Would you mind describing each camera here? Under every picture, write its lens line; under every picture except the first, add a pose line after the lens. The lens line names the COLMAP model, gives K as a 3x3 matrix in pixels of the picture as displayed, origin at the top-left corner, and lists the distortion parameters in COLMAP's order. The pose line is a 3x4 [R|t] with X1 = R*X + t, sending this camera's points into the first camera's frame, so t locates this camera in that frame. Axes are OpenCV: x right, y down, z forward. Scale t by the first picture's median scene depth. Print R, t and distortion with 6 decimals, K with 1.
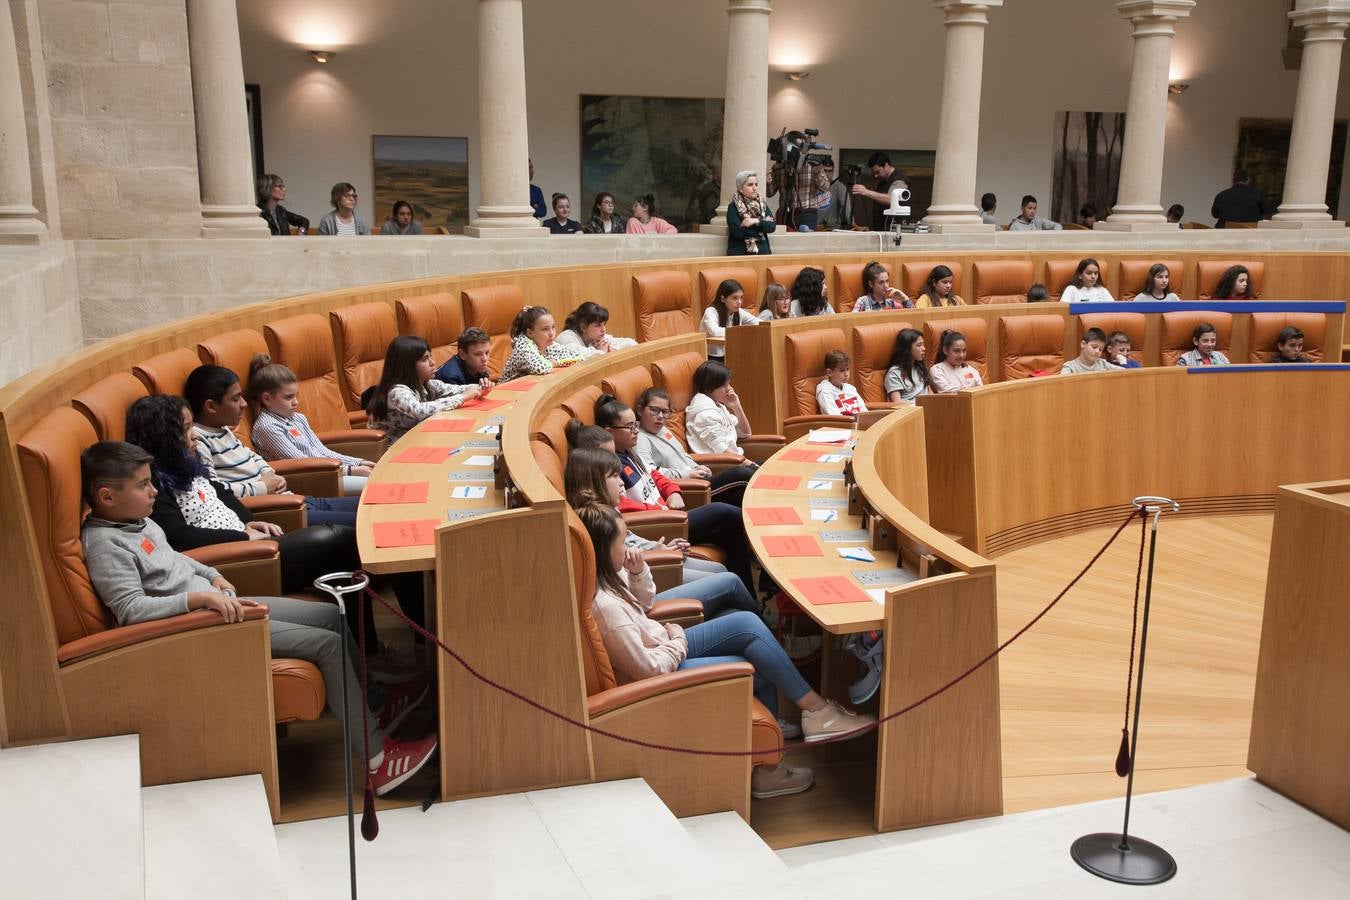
lens RADIAL K [[1328.7, 0, 675.2], [0, 1328.7, 454.0], [0, 0, 1]] dist [0.014703, 0.012451]
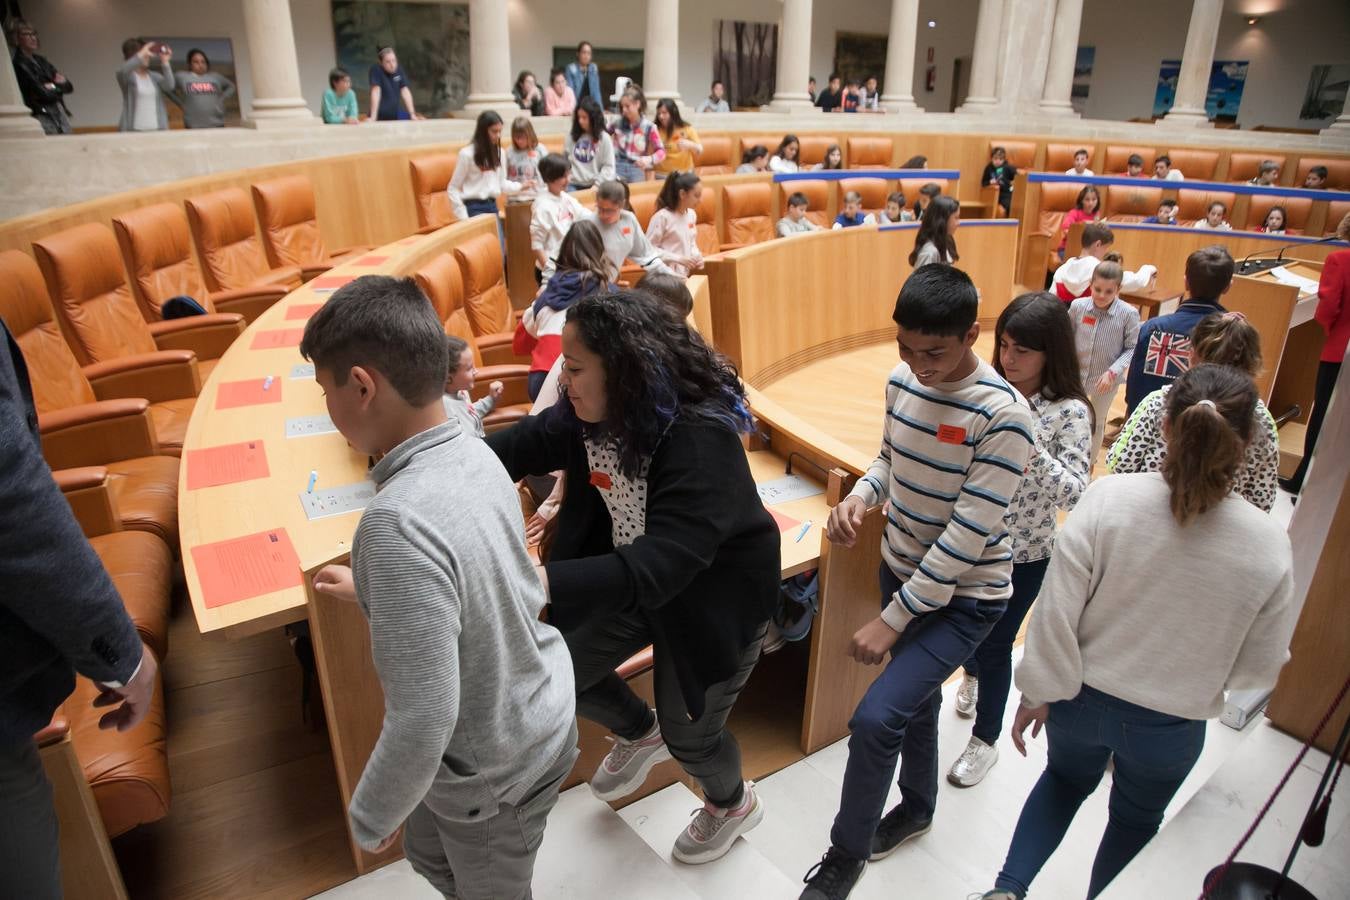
lens RADIAL K [[909.1, 0, 675.0], [0, 909.1, 450.0], [0, 0, 1]] dist [-0.118190, 0.062859]
pose [[0.957881, -0.107136, 0.266431, -0.051848], [0.054060, 0.978485, 0.199109, -0.041317], [-0.282030, -0.176319, 0.943064, 0.240491]]
